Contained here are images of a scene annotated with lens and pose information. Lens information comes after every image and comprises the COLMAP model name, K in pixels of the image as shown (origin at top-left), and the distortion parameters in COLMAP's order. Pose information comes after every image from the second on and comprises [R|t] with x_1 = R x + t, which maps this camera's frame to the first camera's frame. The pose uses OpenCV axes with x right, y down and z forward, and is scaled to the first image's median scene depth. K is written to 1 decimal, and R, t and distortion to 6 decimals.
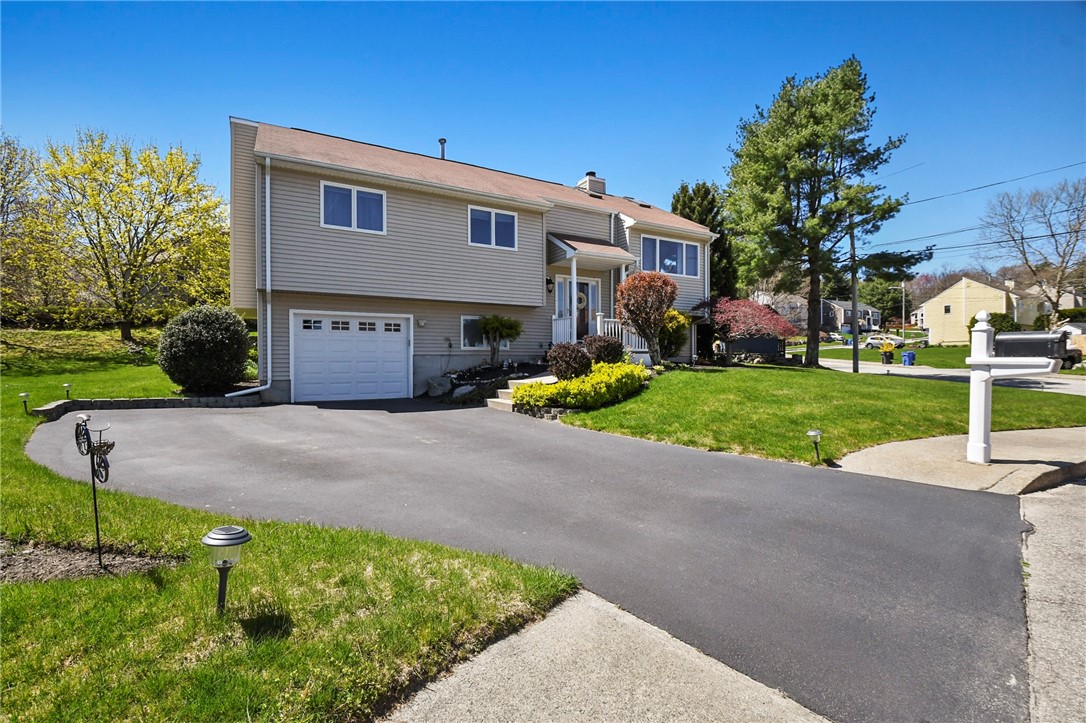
lens RADIAL K [[474.2, 0, 540.2], [0, 474.2, 361.7], [0, 0, 1]] dist [-0.019183, -0.001051]
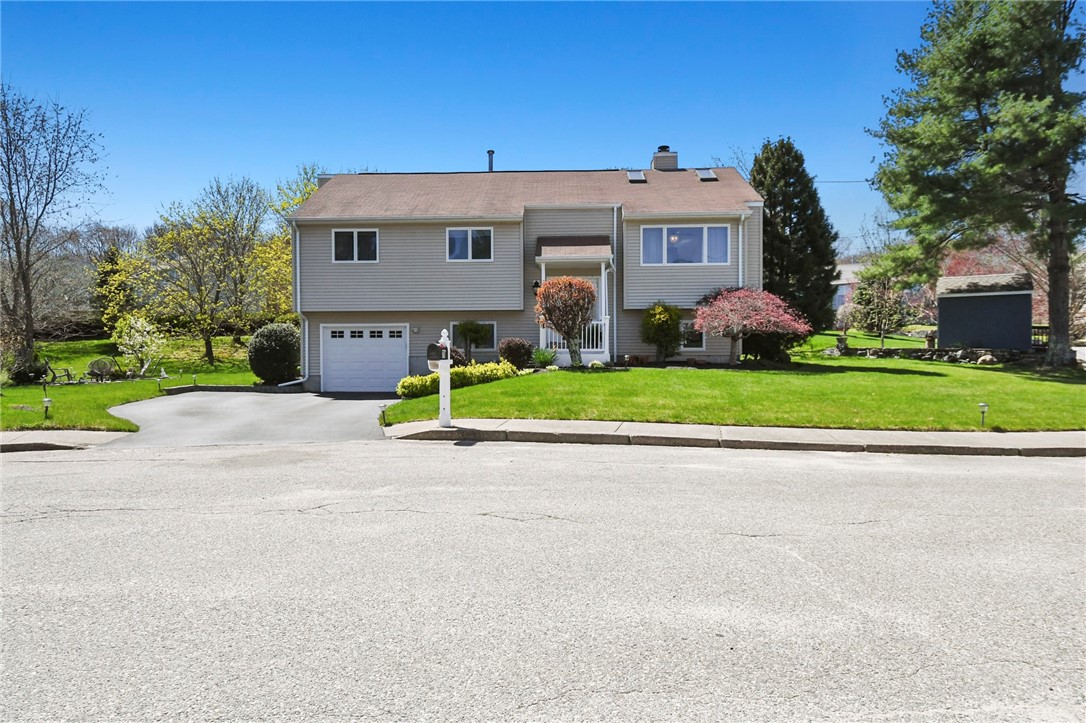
lens RADIAL K [[645.4, 0, 540.4], [0, 645.4, 359.1], [0, 0, 1]] dist [-0.007430, -0.000955]
pose [[0.853883, -0.001540, -0.520463, 0.857326], [0.000321, 0.999997, -0.002432, -0.003072], [0.520465, 0.001910, 0.853881, -0.234029]]
